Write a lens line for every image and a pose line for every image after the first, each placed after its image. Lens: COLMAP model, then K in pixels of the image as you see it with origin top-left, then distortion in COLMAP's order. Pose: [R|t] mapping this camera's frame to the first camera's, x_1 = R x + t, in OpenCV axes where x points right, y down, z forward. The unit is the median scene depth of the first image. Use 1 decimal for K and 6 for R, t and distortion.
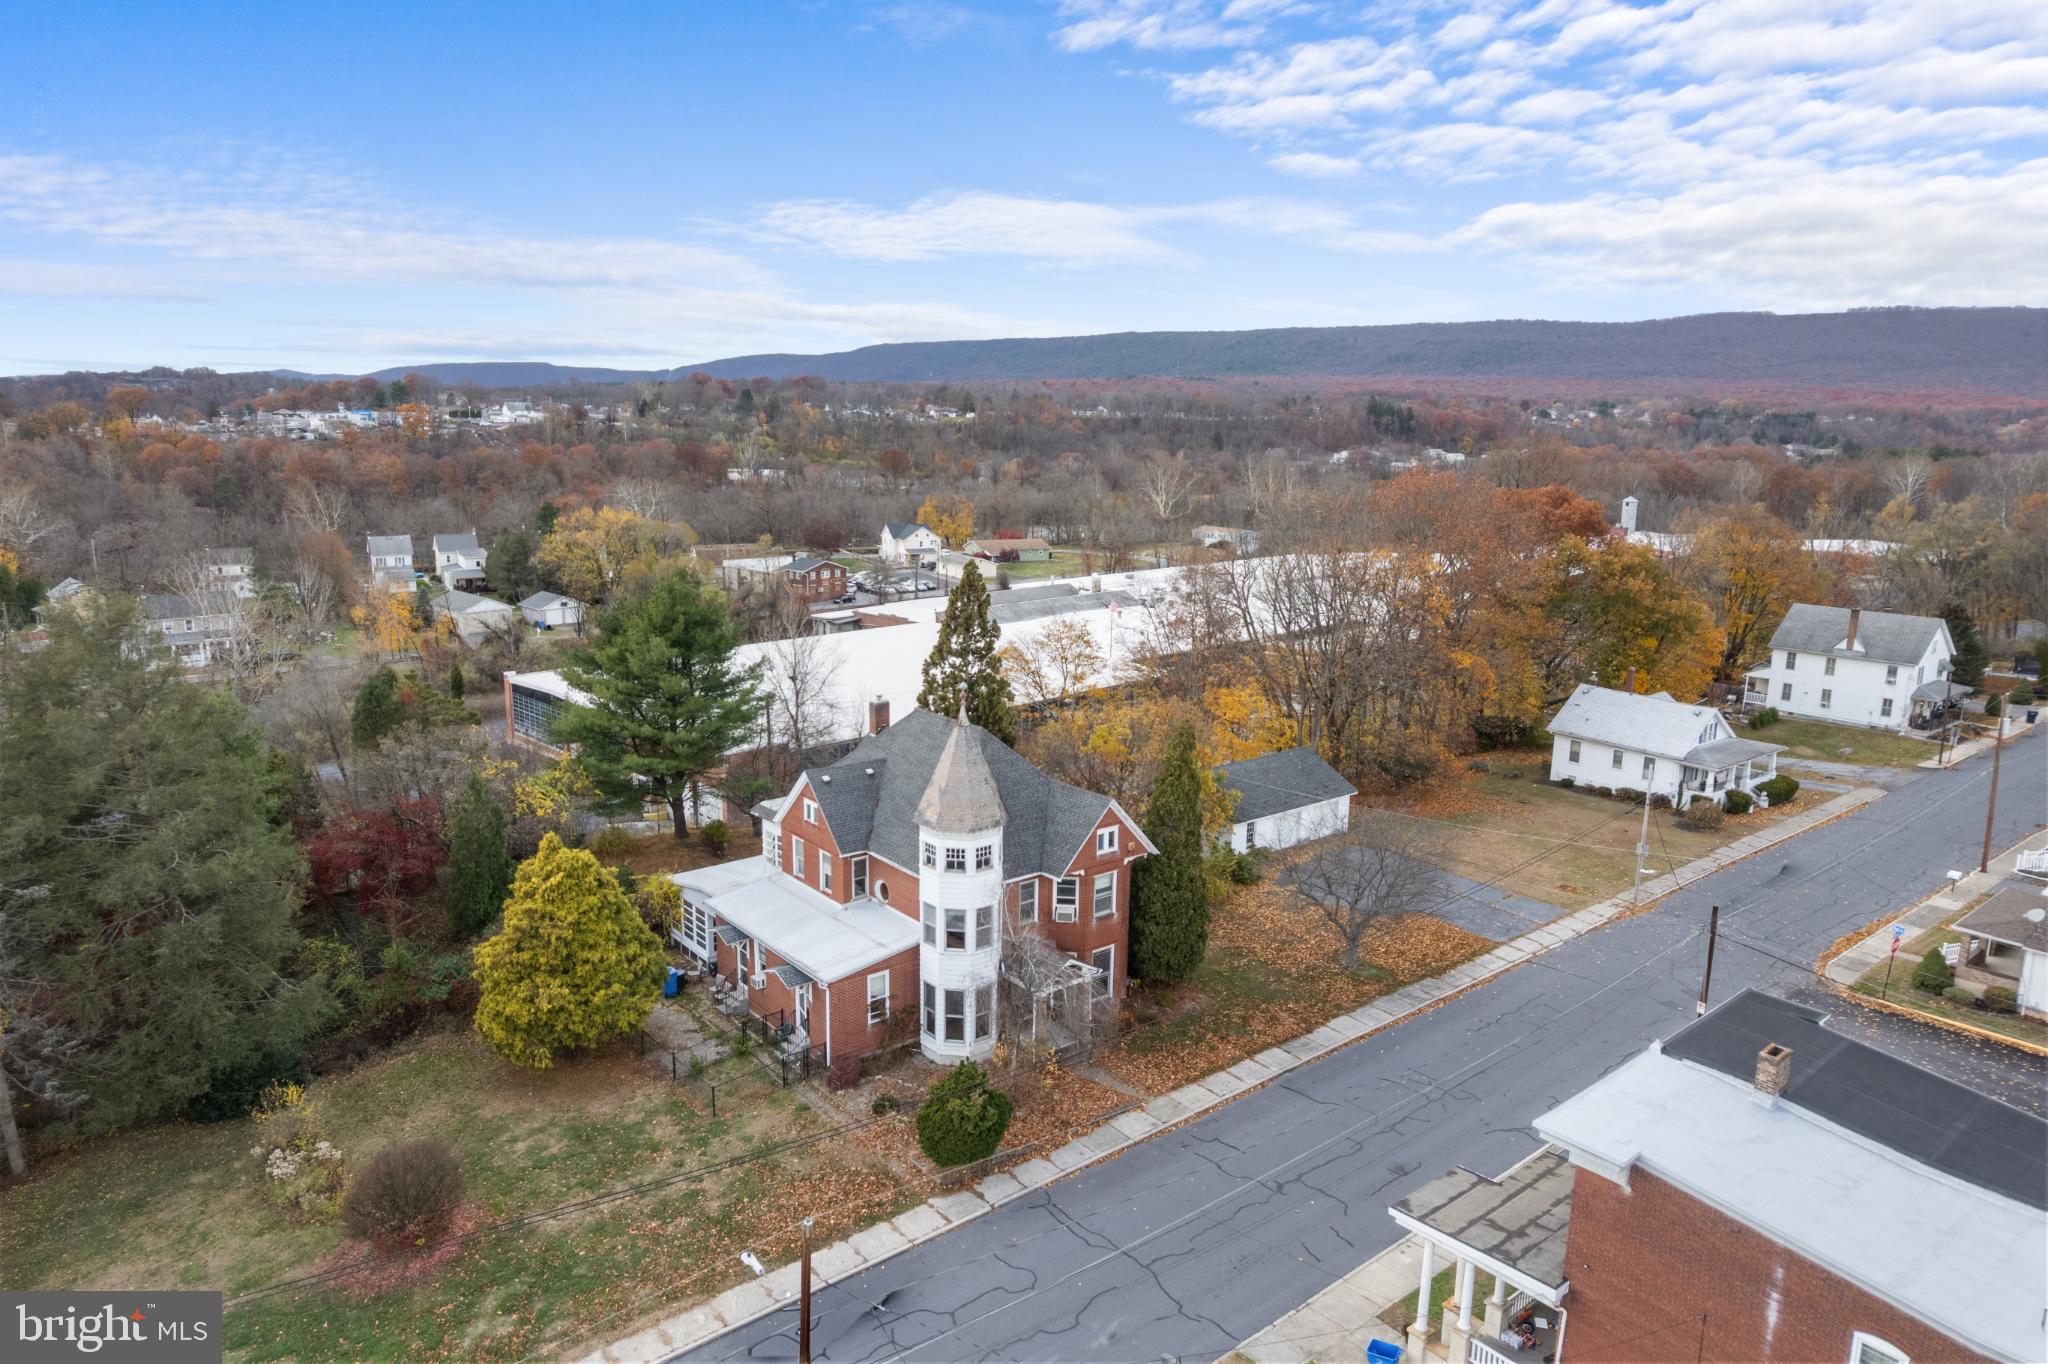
lens RADIAL K [[1299.4, 0, 1015.4], [0, 1299.4, 707.5], [0, 0, 1]] dist [-0.069283, 0.059274]
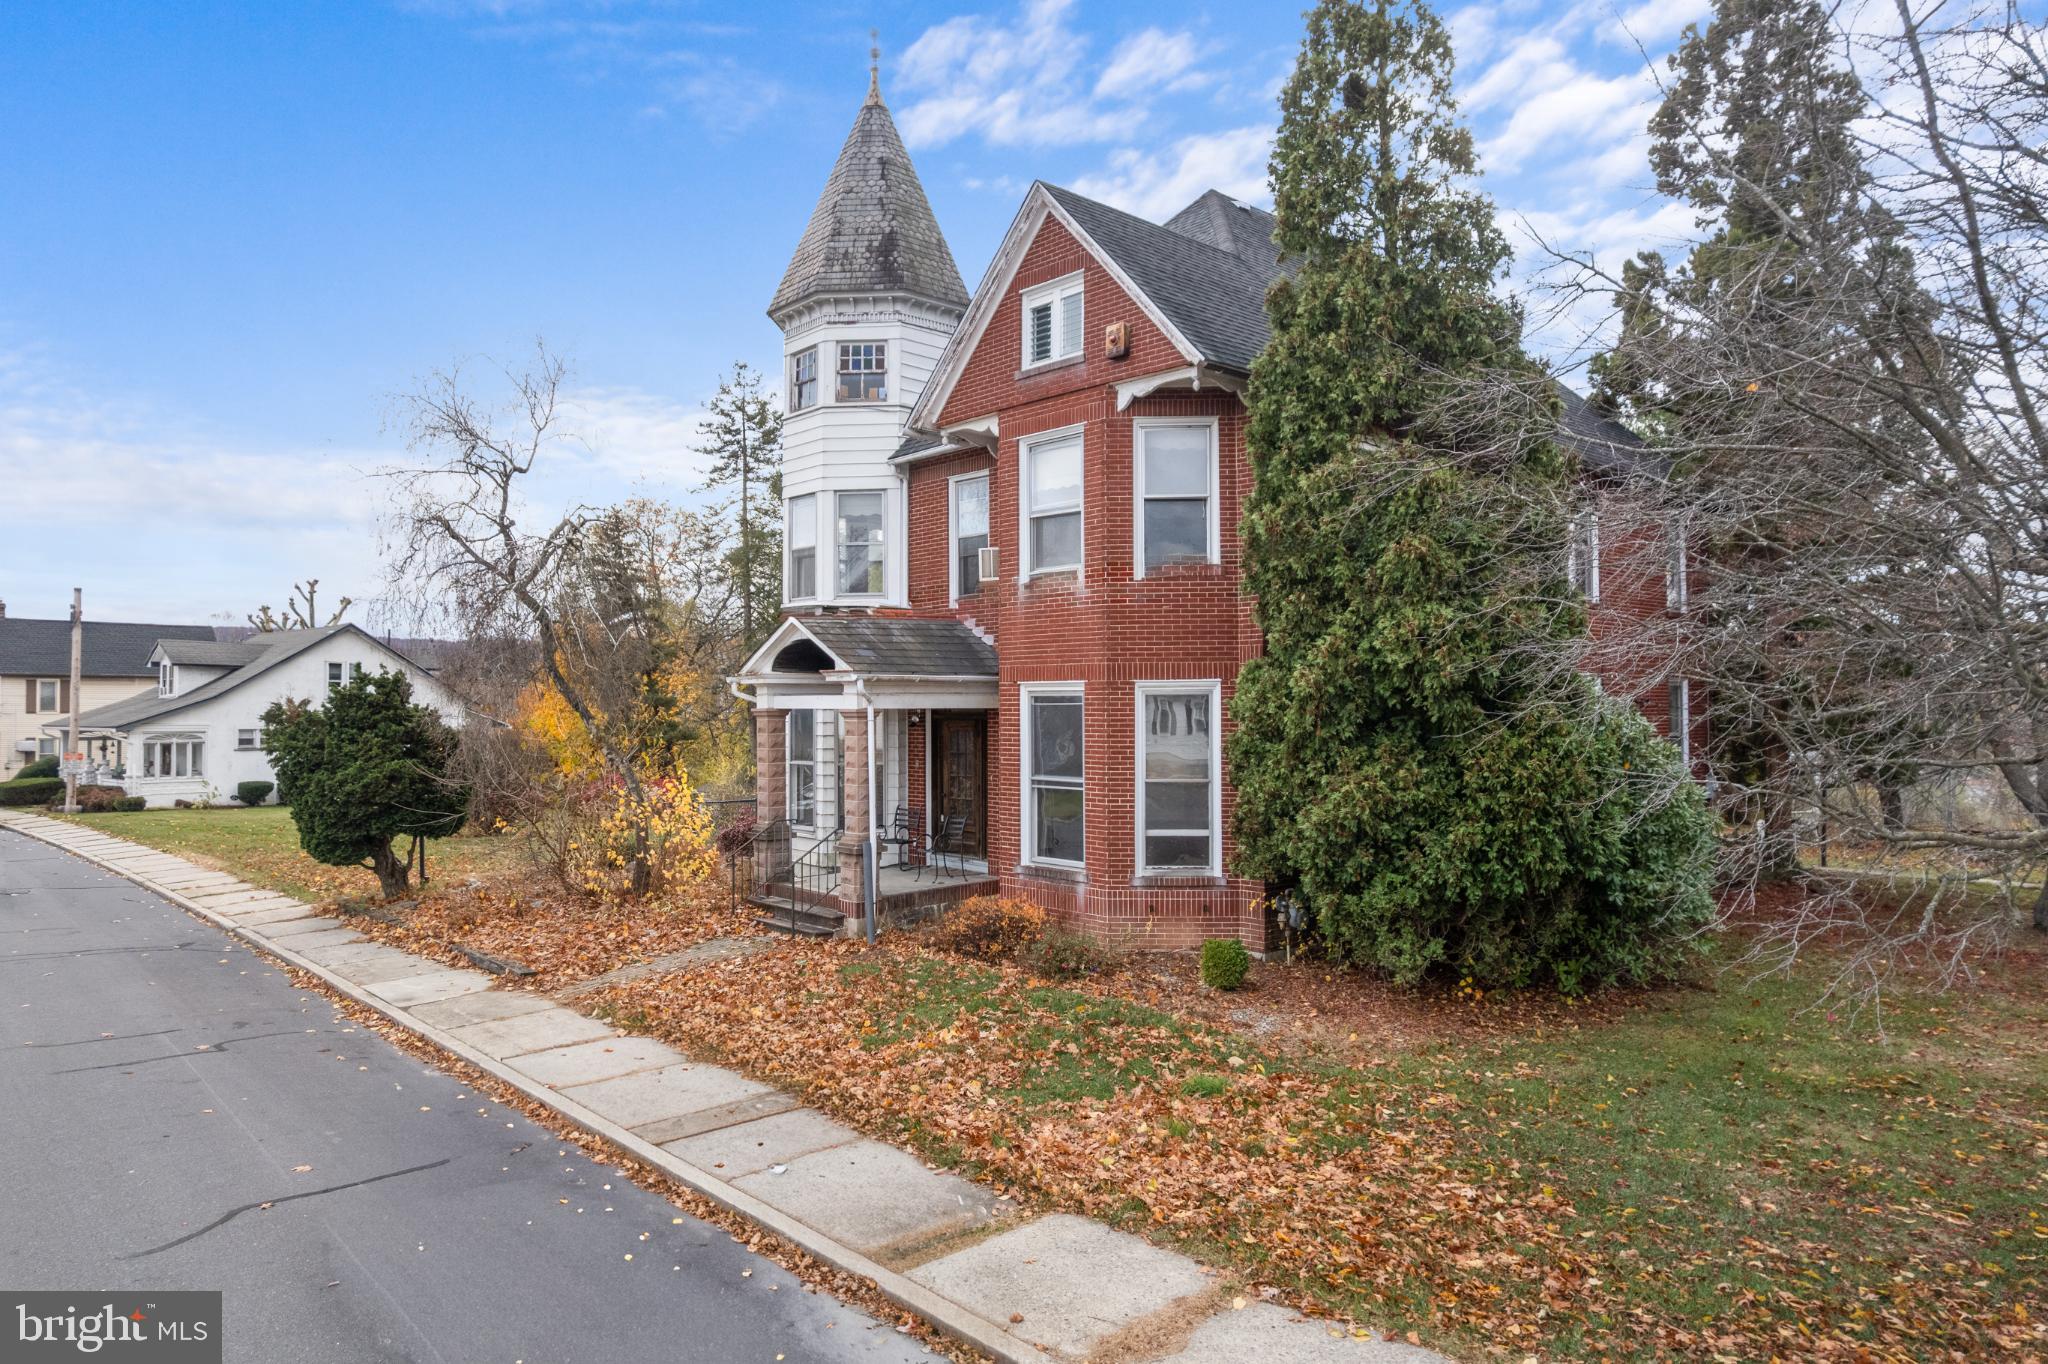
lens RADIAL K [[1299.4, 0, 1015.4], [0, 1299.4, 707.5], [0, 0, 1]] dist [-0.069283, 0.059274]
pose [[0.056712, -0.012803, -0.998309, 0.266260], [-0.212233, 0.976910, -0.024585, 0.141023], [0.975572, 0.213268, 0.052685, 0.686338]]
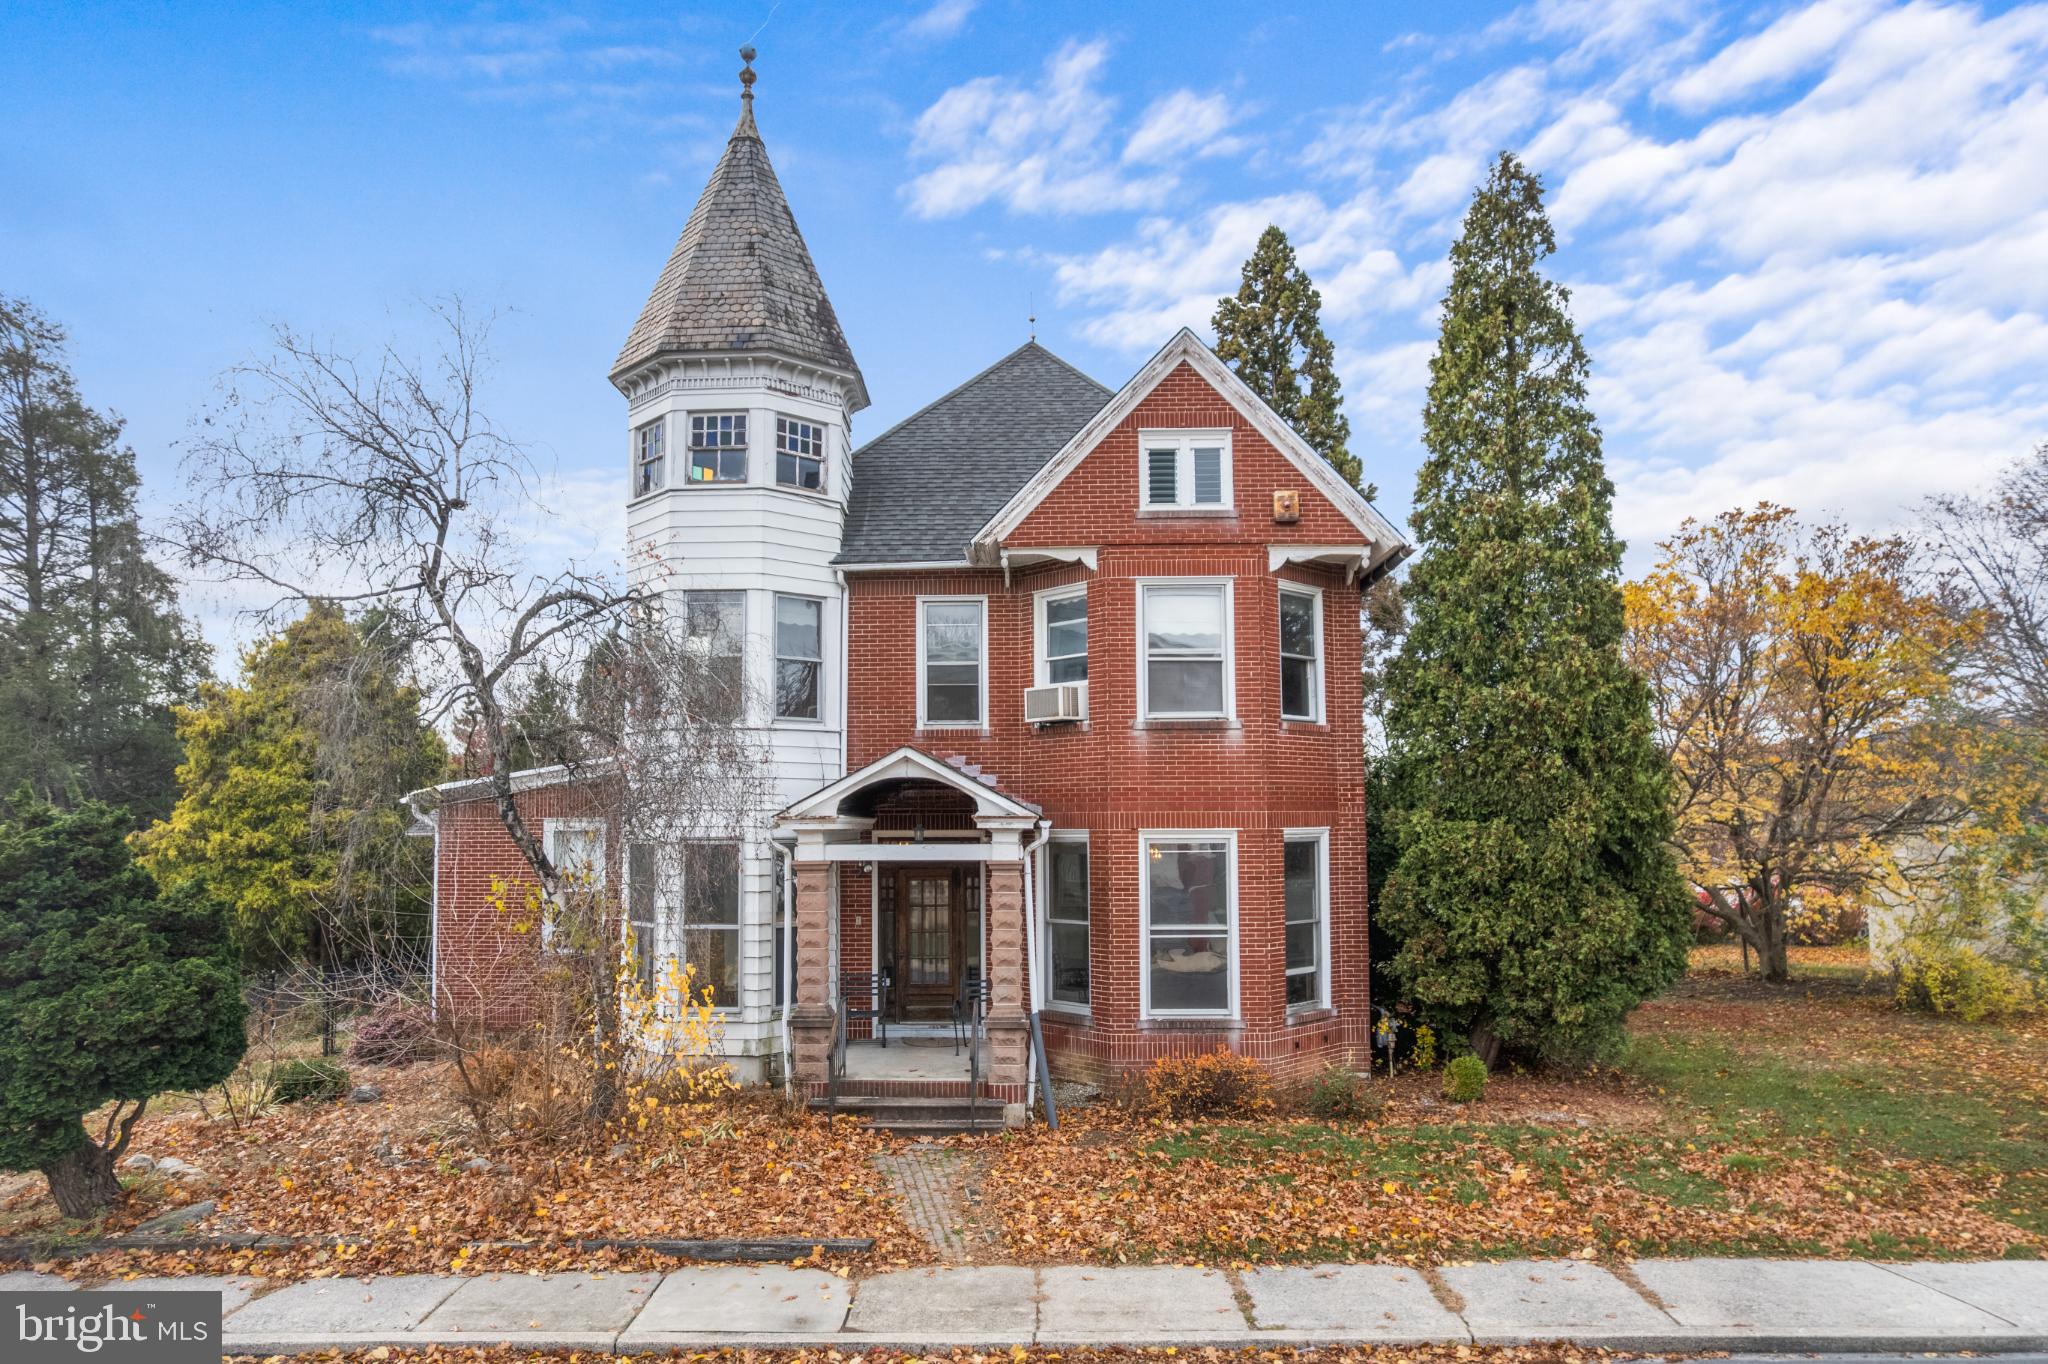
lens RADIAL K [[1317.0, 0, 1014.0], [0, 1317.0, 757.2], [0, 0, 1]] dist [-0.031790, -0.000071]
pose [[0.758803, -0.050481, -0.649361, 0.169490], [-0.124162, 0.967497, -0.220301, 0.170671], [0.639376, 0.247791, 0.727872, 0.520913]]
